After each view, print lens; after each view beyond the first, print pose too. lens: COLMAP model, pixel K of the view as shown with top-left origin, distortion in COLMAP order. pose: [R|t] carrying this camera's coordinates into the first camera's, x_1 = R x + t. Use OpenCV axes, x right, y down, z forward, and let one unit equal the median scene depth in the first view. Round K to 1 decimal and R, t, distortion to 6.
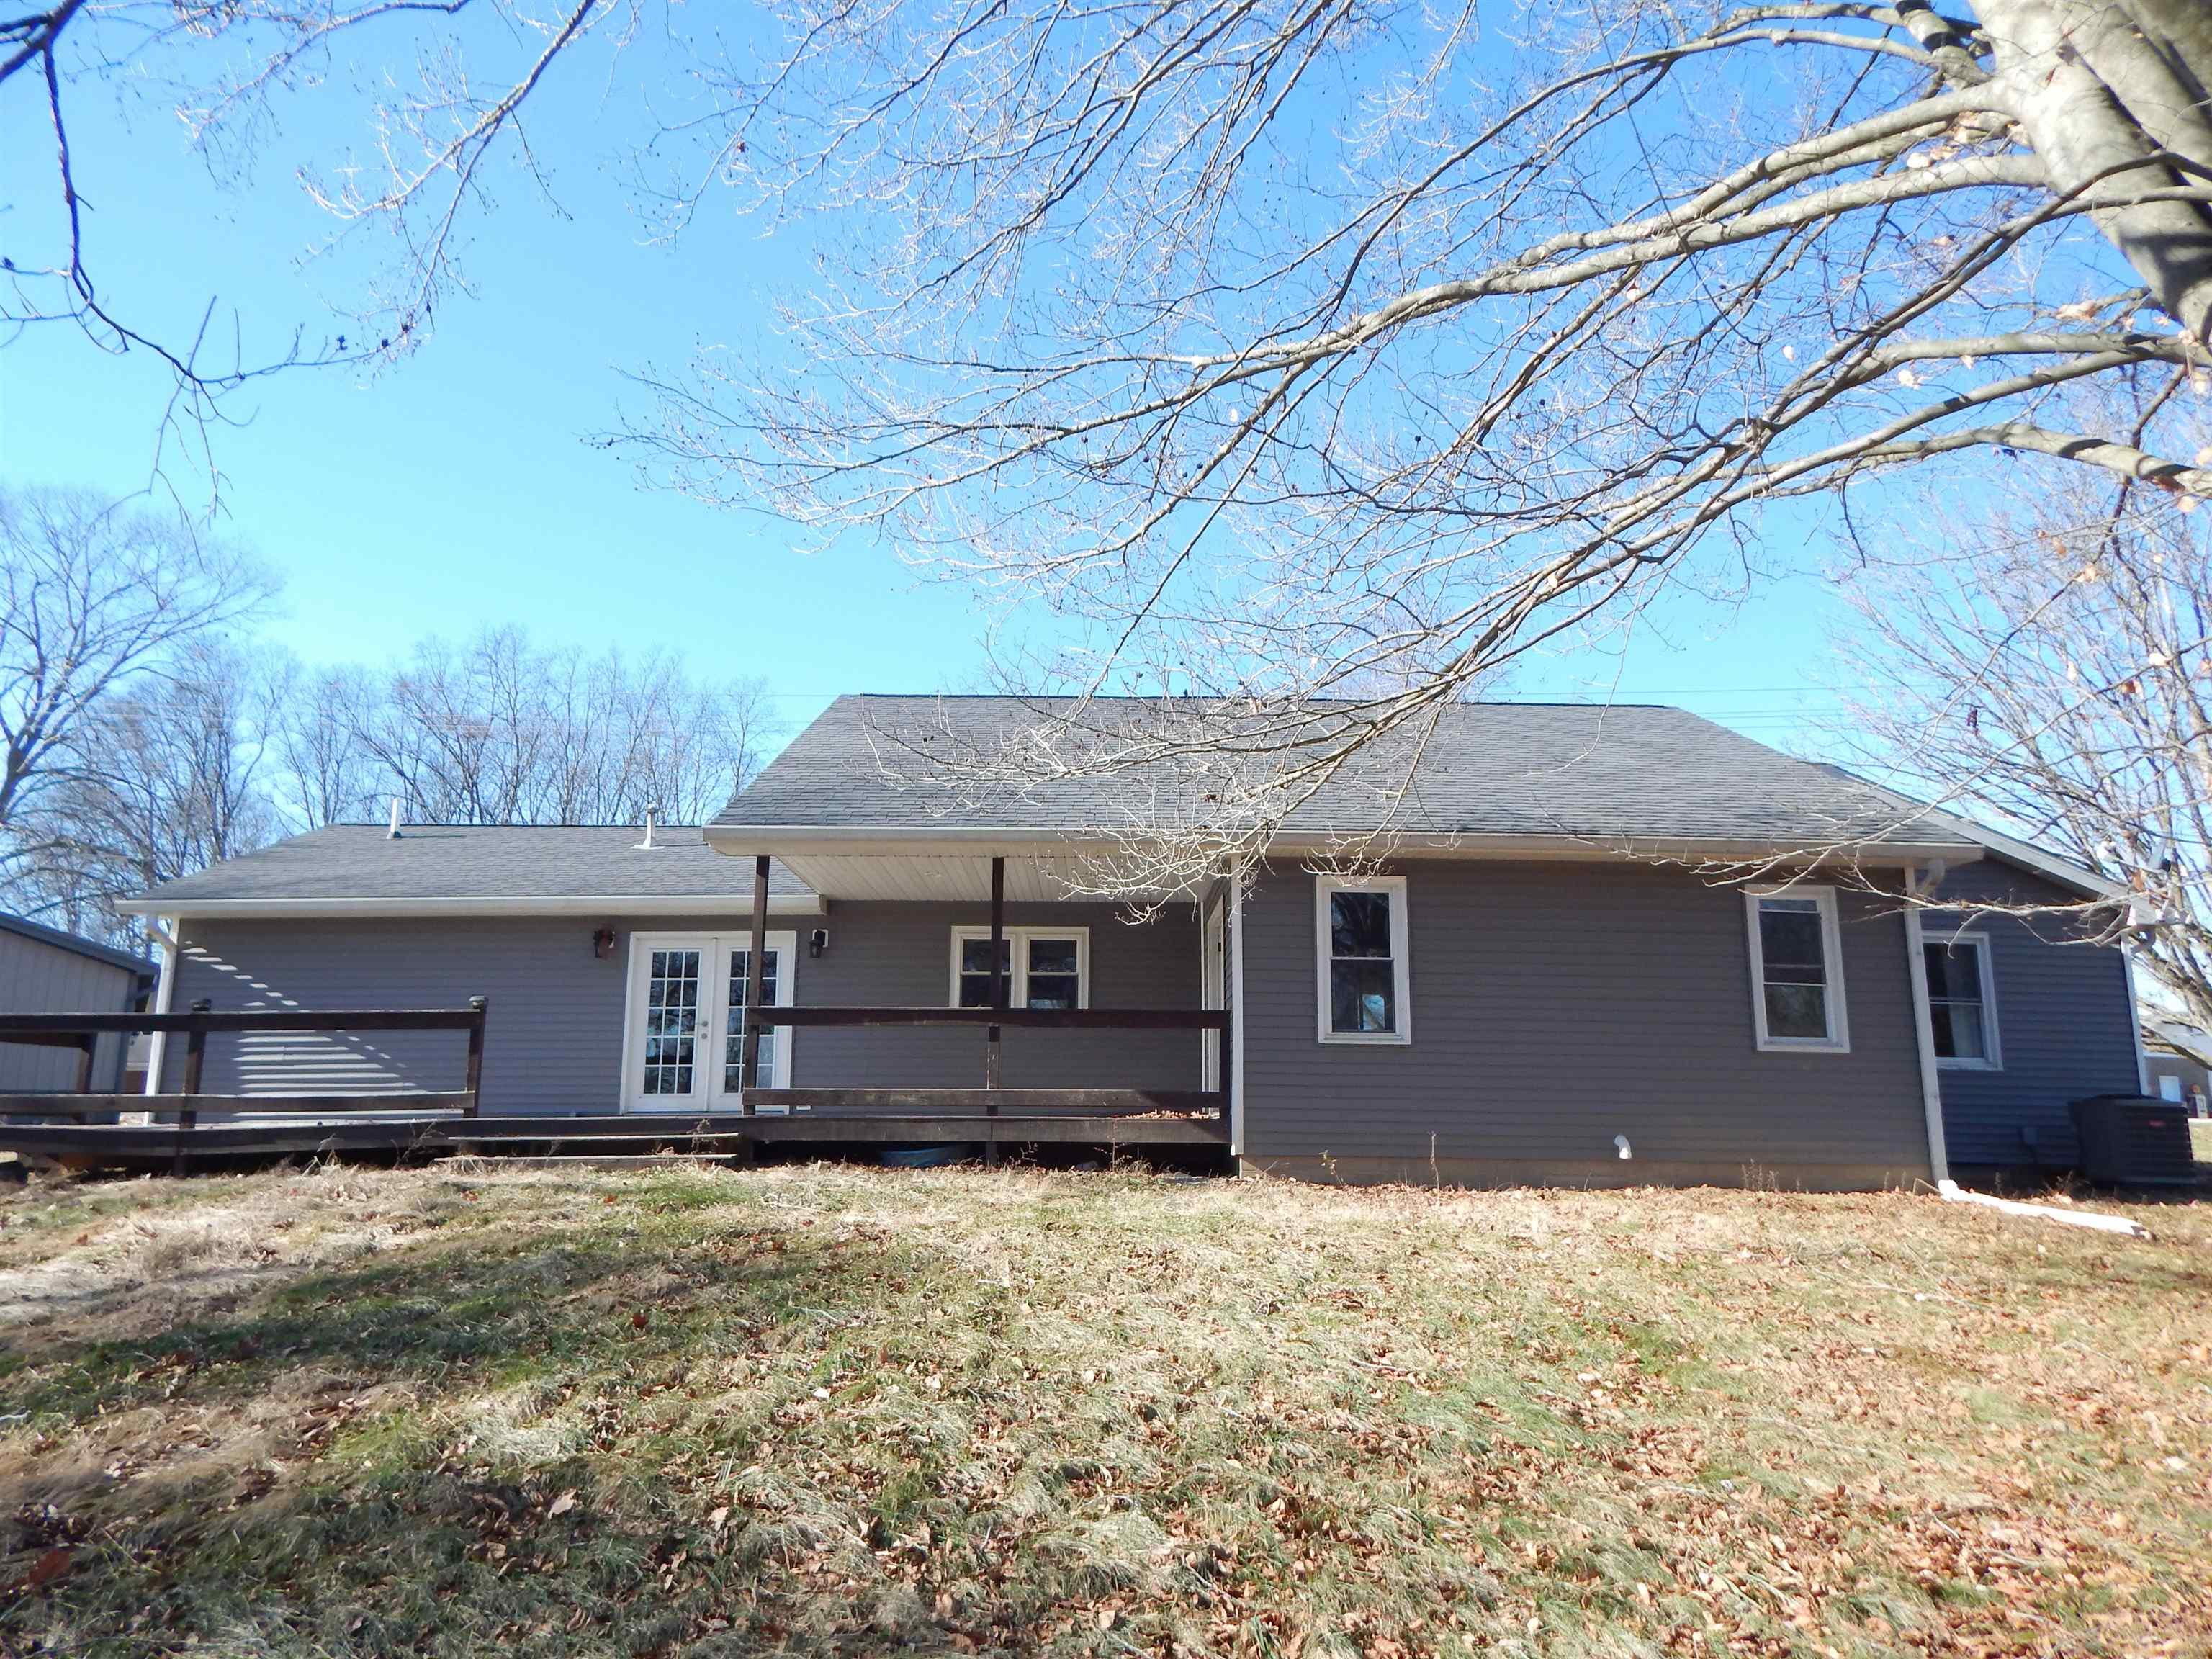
lens RADIAL K [[1466.1, 0, 1117.7], [0, 1466.1, 820.4], [0, 0, 1]] dist [0.014655, -0.008697]
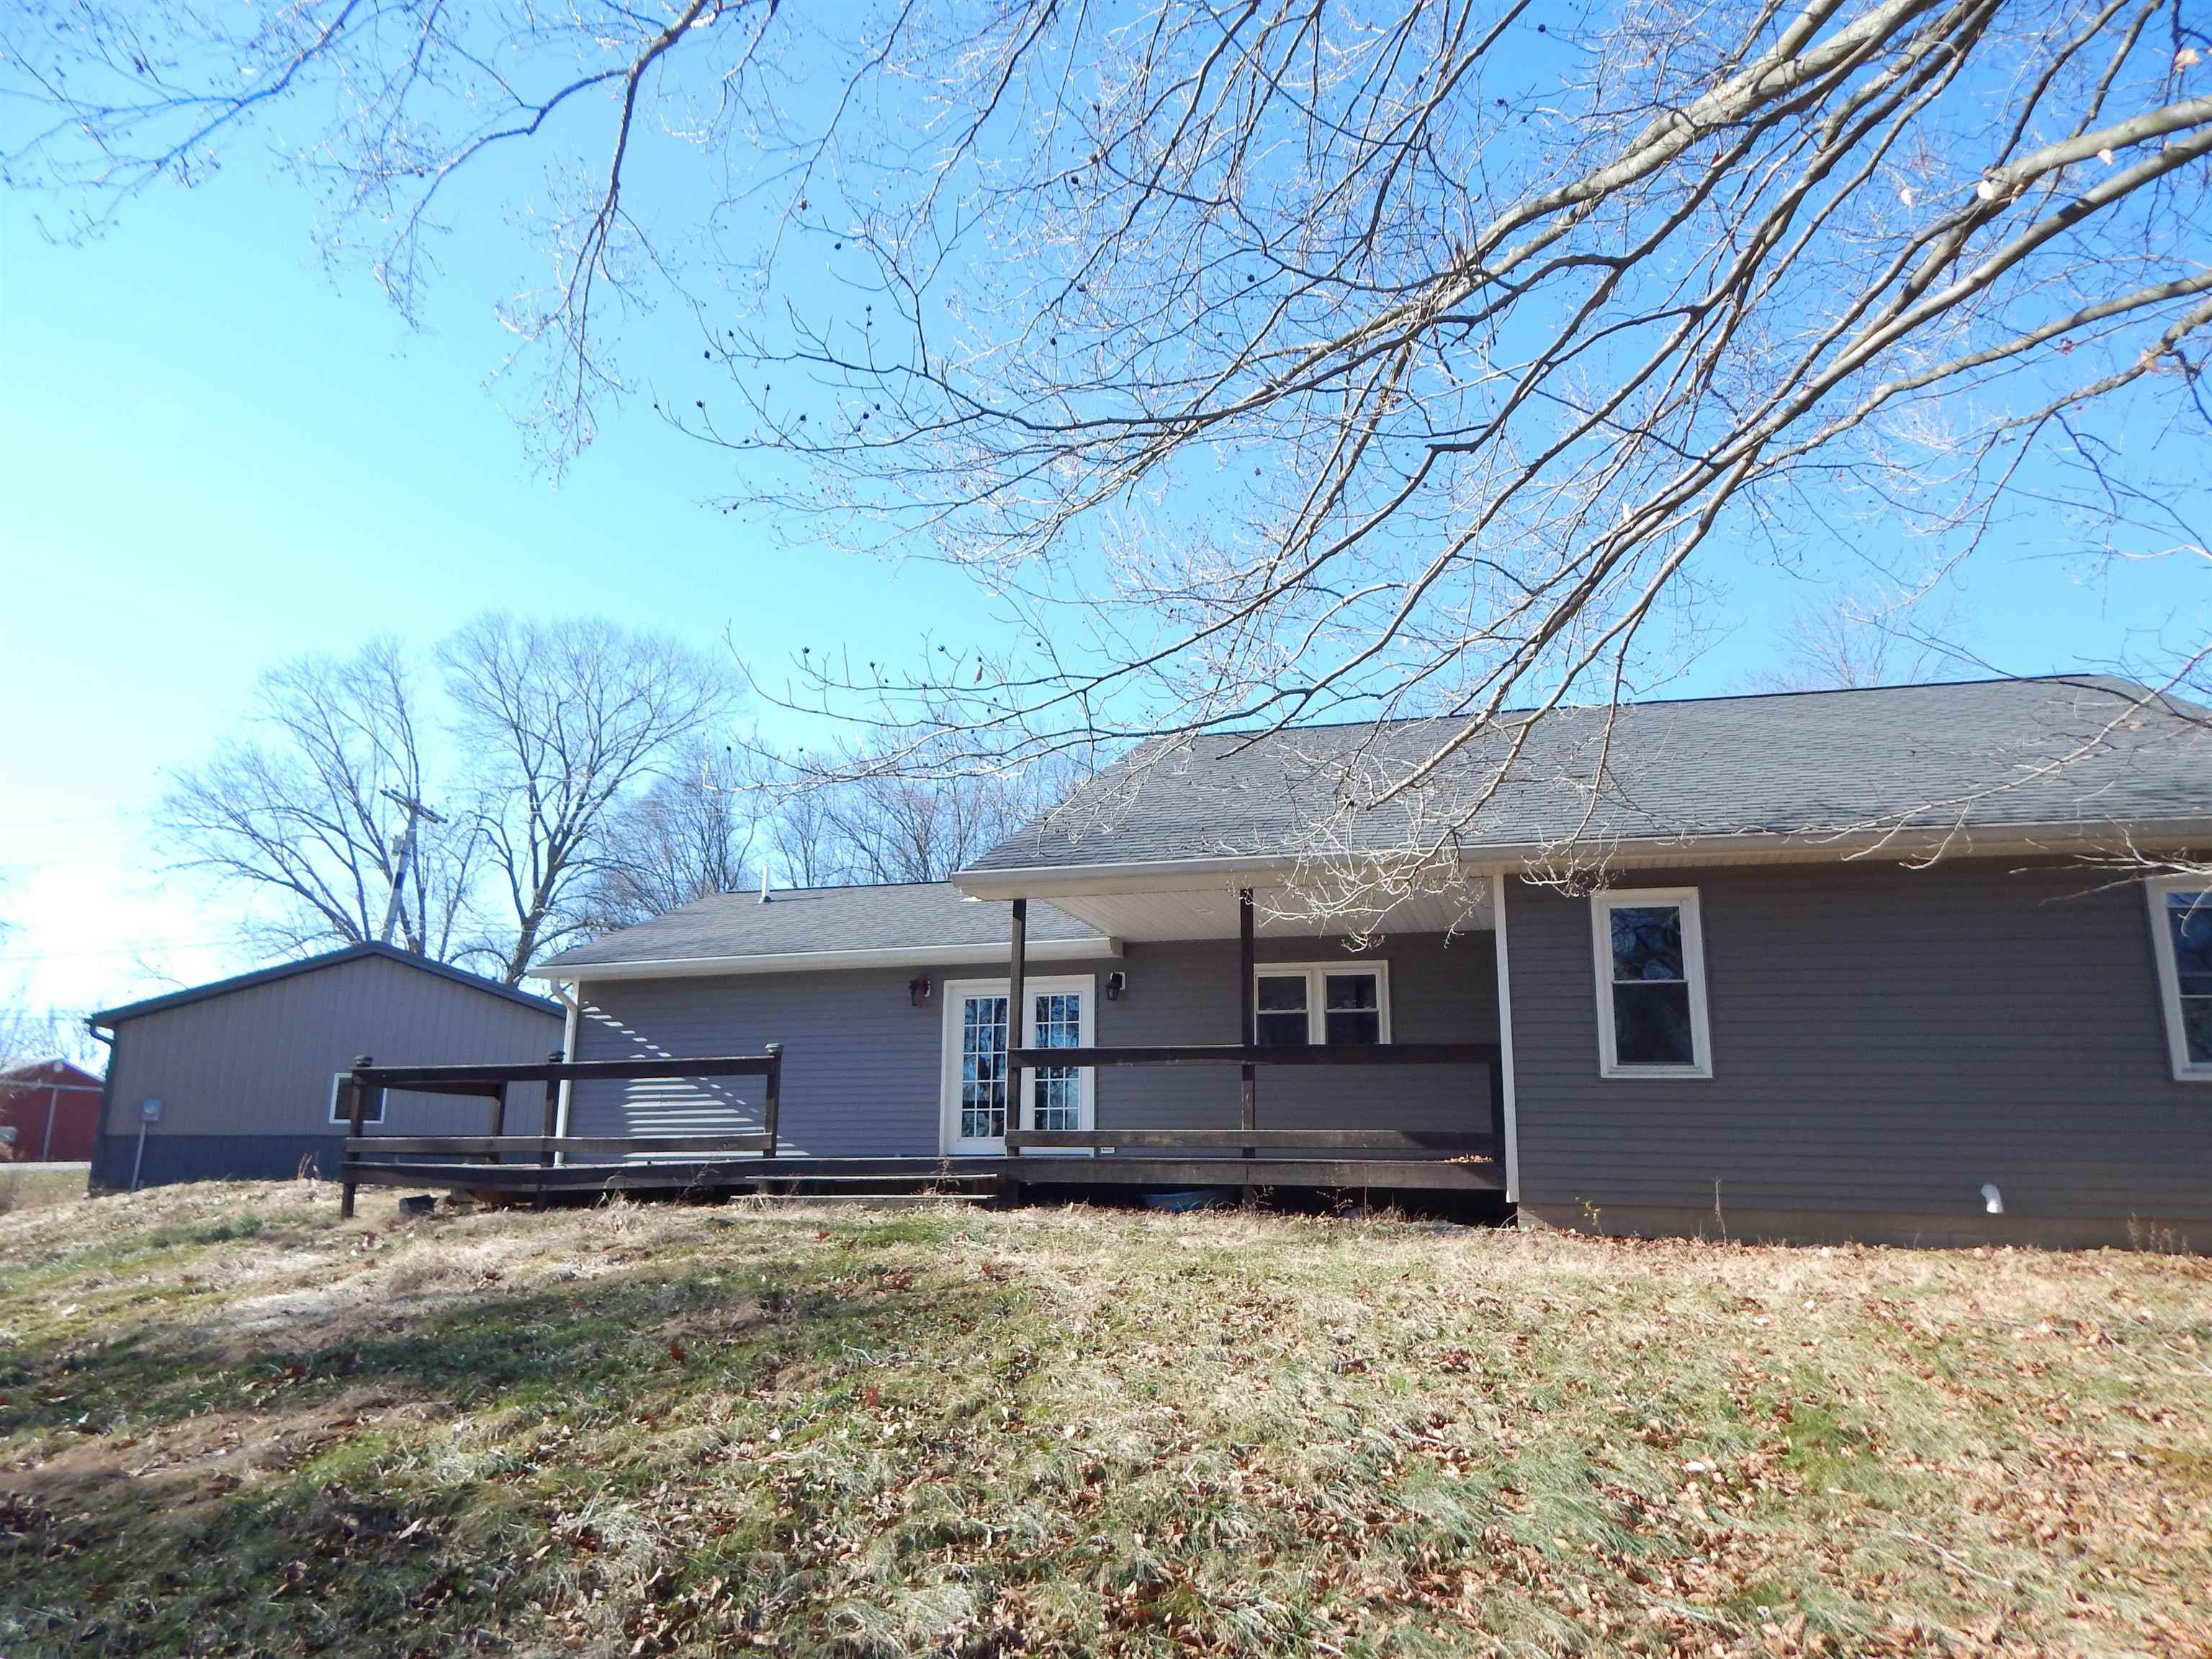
lens RADIAL K [[1466.1, 0, 1104.5], [0, 1466.1, 839.0], [0, 0, 1]] dist [0.014655, -0.008697]
pose [[0.953732, -0.061460, -0.294309, 0.115068], [0.056222, 0.998074, -0.026234, 0.012042], [0.295354, 0.008474, 0.955350, 0.049628]]
